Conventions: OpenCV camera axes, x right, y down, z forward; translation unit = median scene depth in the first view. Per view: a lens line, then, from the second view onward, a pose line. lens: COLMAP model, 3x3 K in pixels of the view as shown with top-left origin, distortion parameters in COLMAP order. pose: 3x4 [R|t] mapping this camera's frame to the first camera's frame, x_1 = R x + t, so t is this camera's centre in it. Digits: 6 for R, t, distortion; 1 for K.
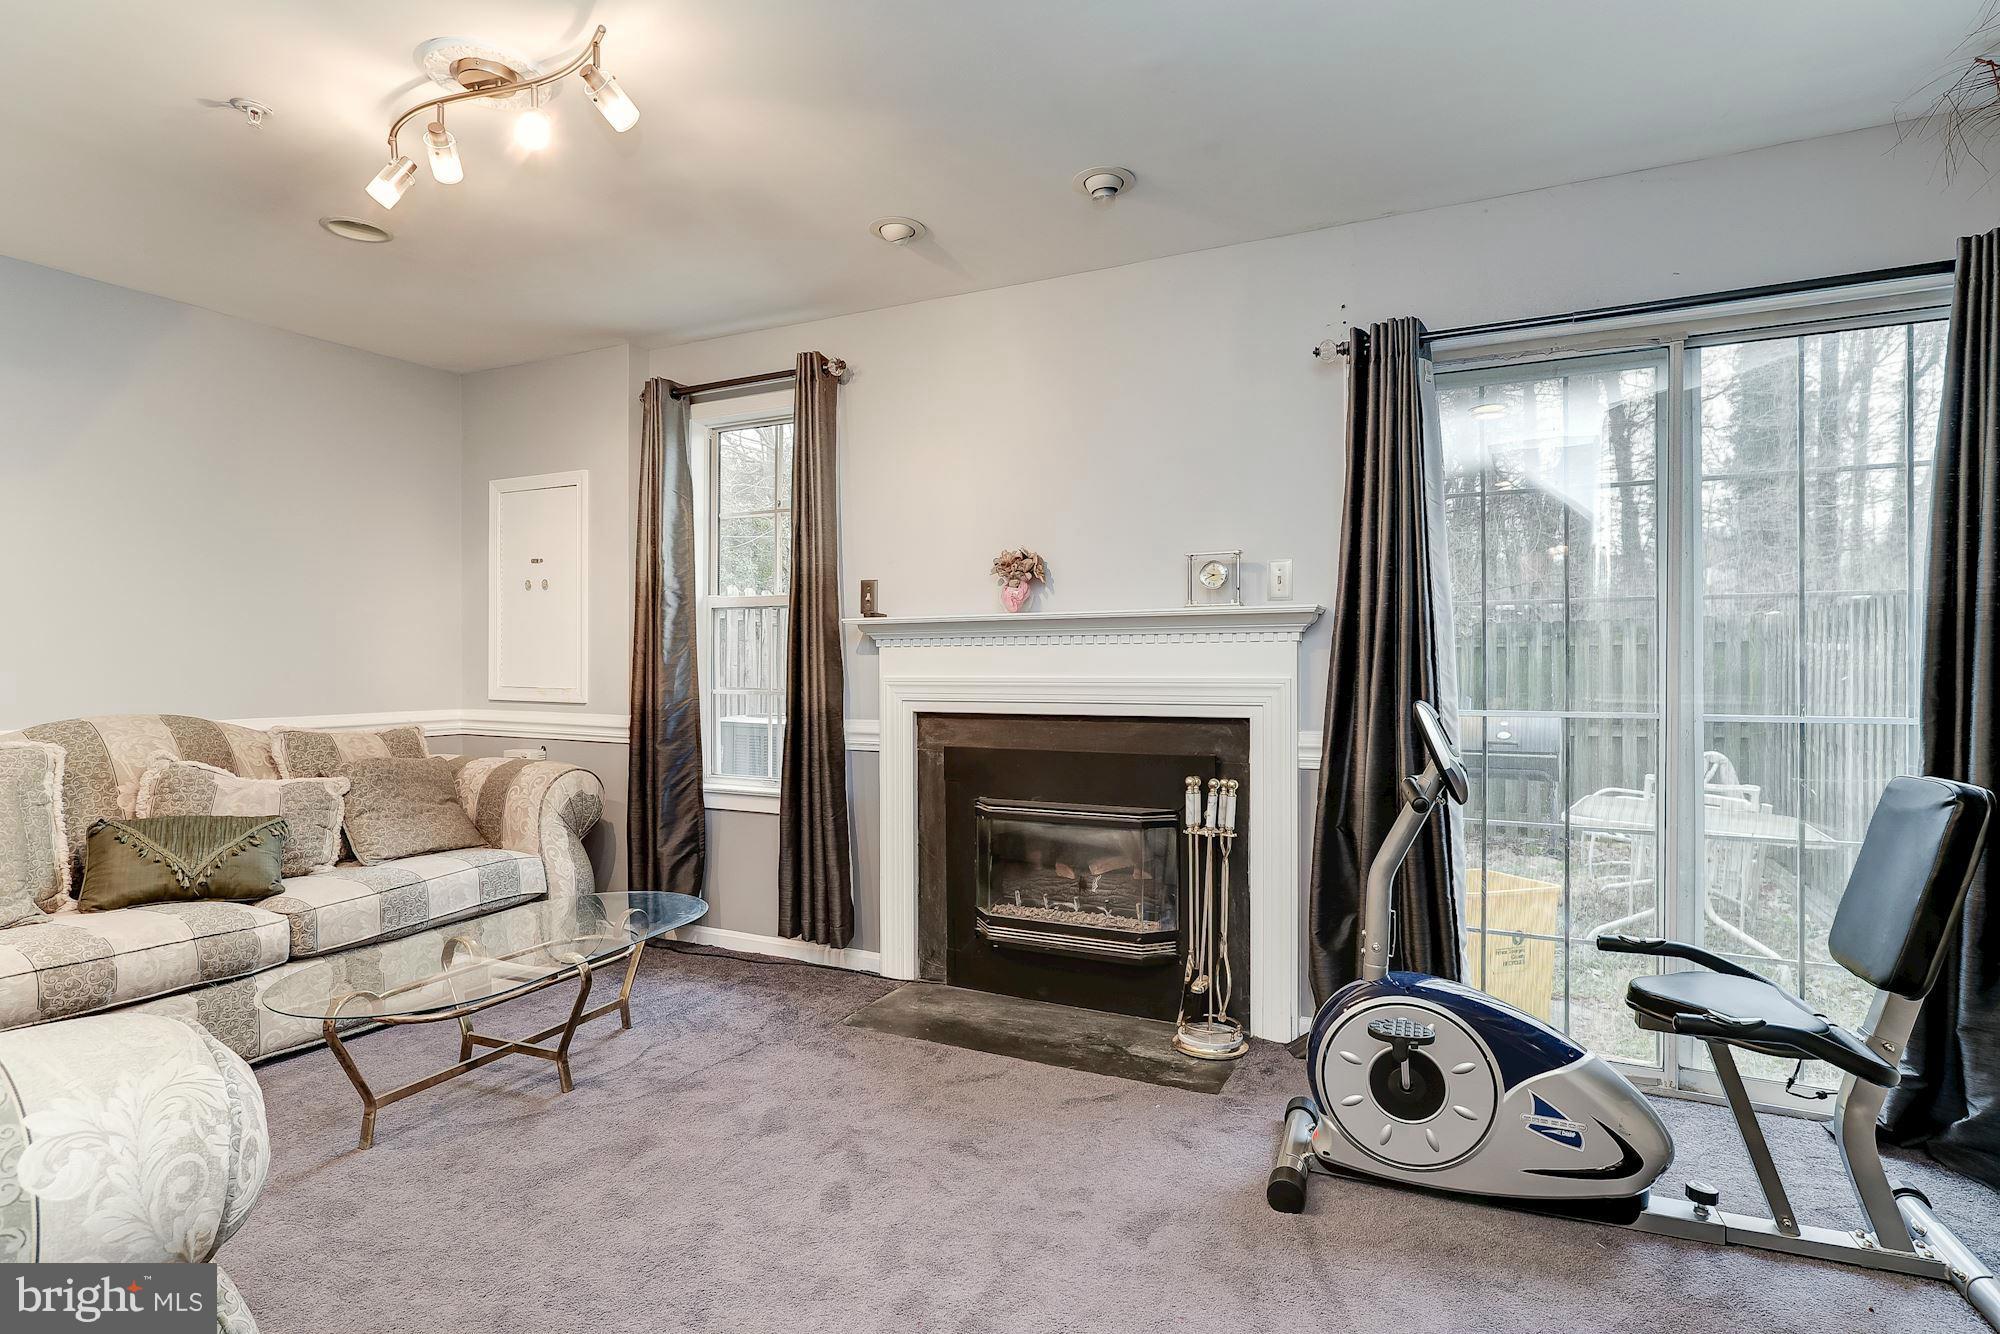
lens RADIAL K [[1008.3, 0, 1007.0], [0, 1008.3, 665.1], [0, 0, 1]] dist [-0.006375, 0.000275]
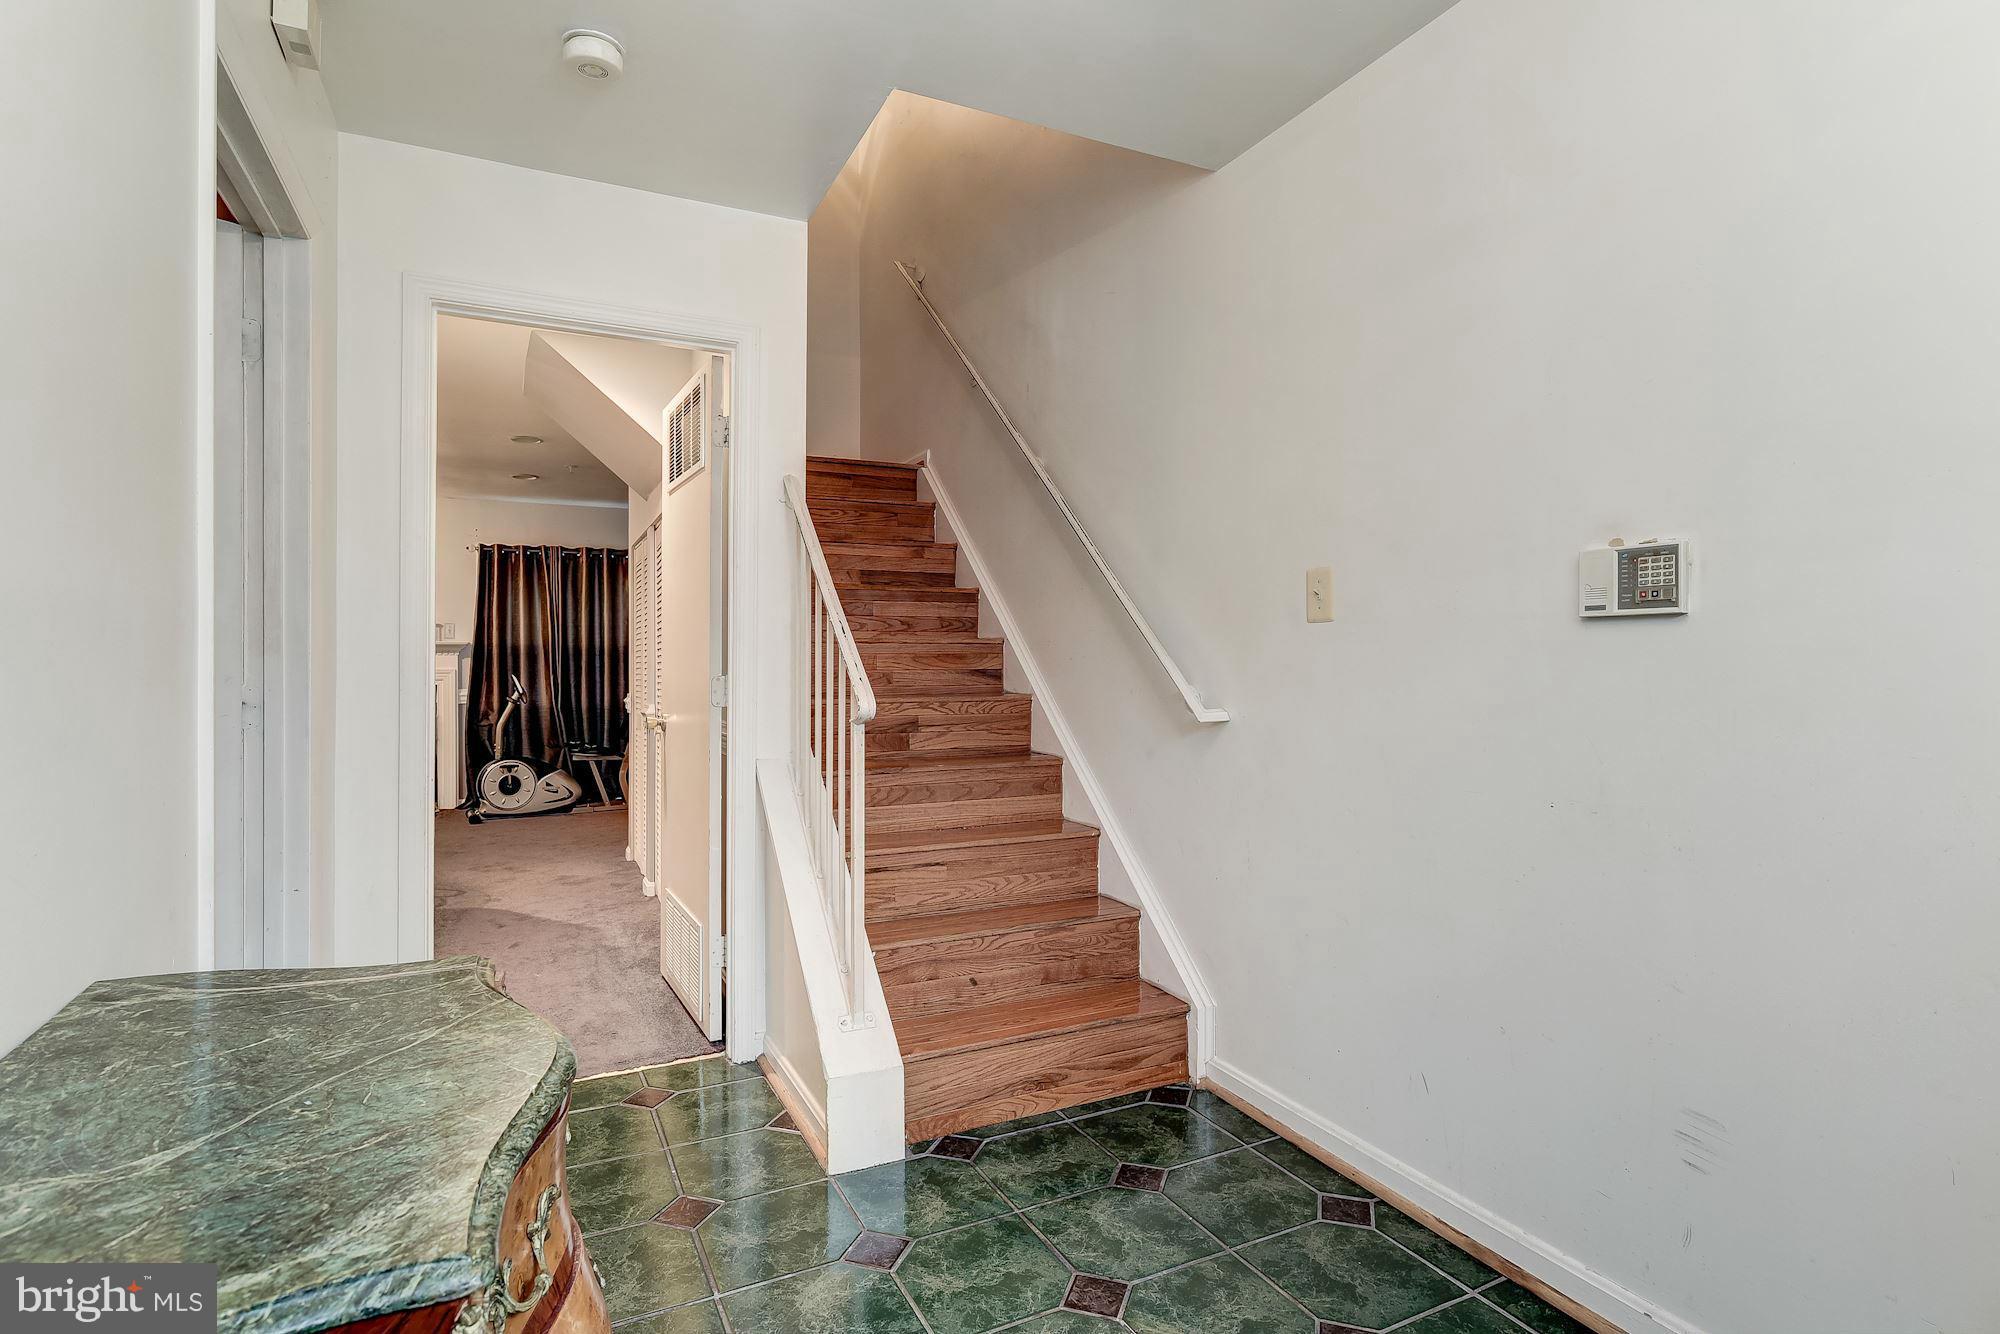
lens RADIAL K [[1008.3, 0, 1007.0], [0, 1008.3, 665.1], [0, 0, 1]] dist [-0.006375, 0.000275]
pose [[0.617271, -0.004880, 0.786735, -1.218034], [0.010993, 0.999937, -0.002422, 0.029853], [-0.786674, 0.010144, 0.617286, -2.386684]]
